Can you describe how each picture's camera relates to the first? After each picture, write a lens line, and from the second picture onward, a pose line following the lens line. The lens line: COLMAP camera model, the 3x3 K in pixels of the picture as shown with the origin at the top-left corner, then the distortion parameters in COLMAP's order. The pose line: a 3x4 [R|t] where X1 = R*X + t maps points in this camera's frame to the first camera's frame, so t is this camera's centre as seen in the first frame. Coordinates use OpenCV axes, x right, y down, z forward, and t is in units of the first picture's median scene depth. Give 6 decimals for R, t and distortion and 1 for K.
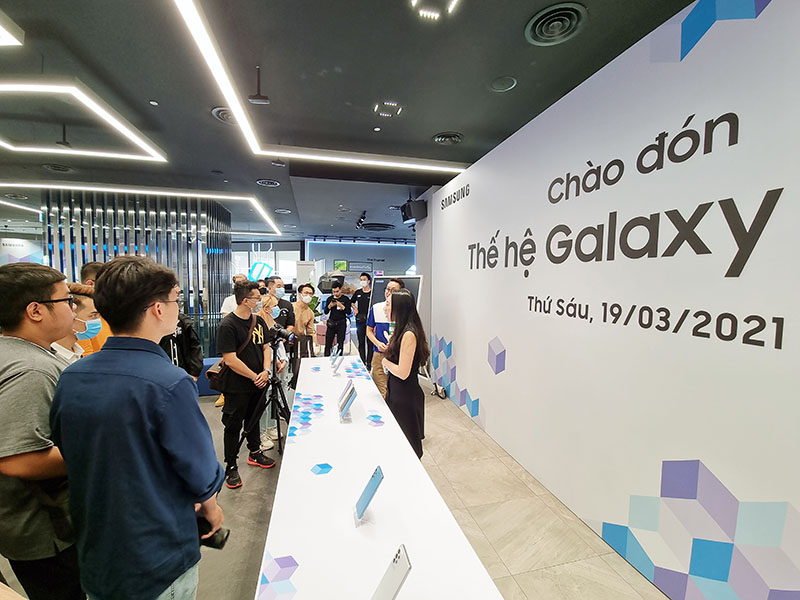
lens RADIAL K [[322.6, 0, 398.4], [0, 322.6, 299.7], [0, 0, 1]] dist [-0.016247, -0.000415]
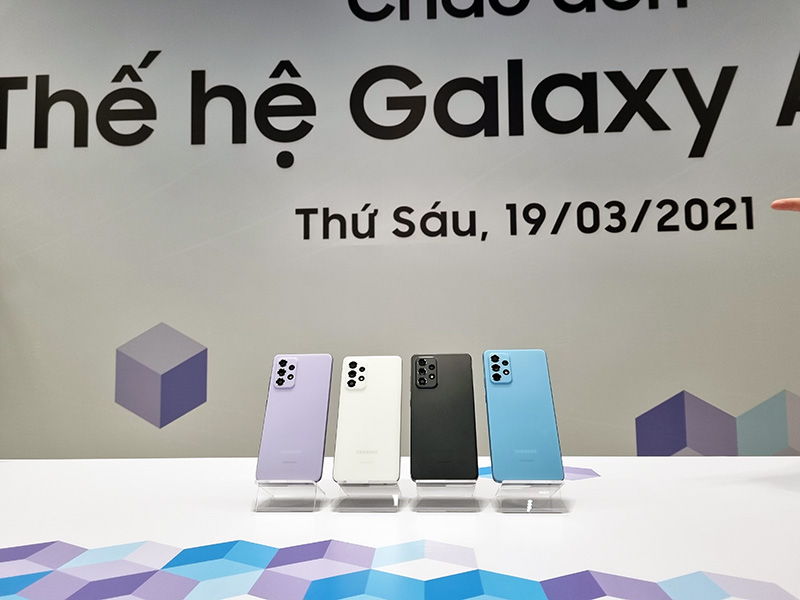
lens RADIAL K [[607.9, 0, 399.9], [0, 607.9, 300.3], [0, 0, 1]] dist [0.019632, -0.009810]
pose [[0.294601, -0.007986, 0.955587, -0.606283], [0.061455, 0.998054, -0.010606, 0.219419], [-0.953642, 0.061850, 0.294518, 0.989814]]
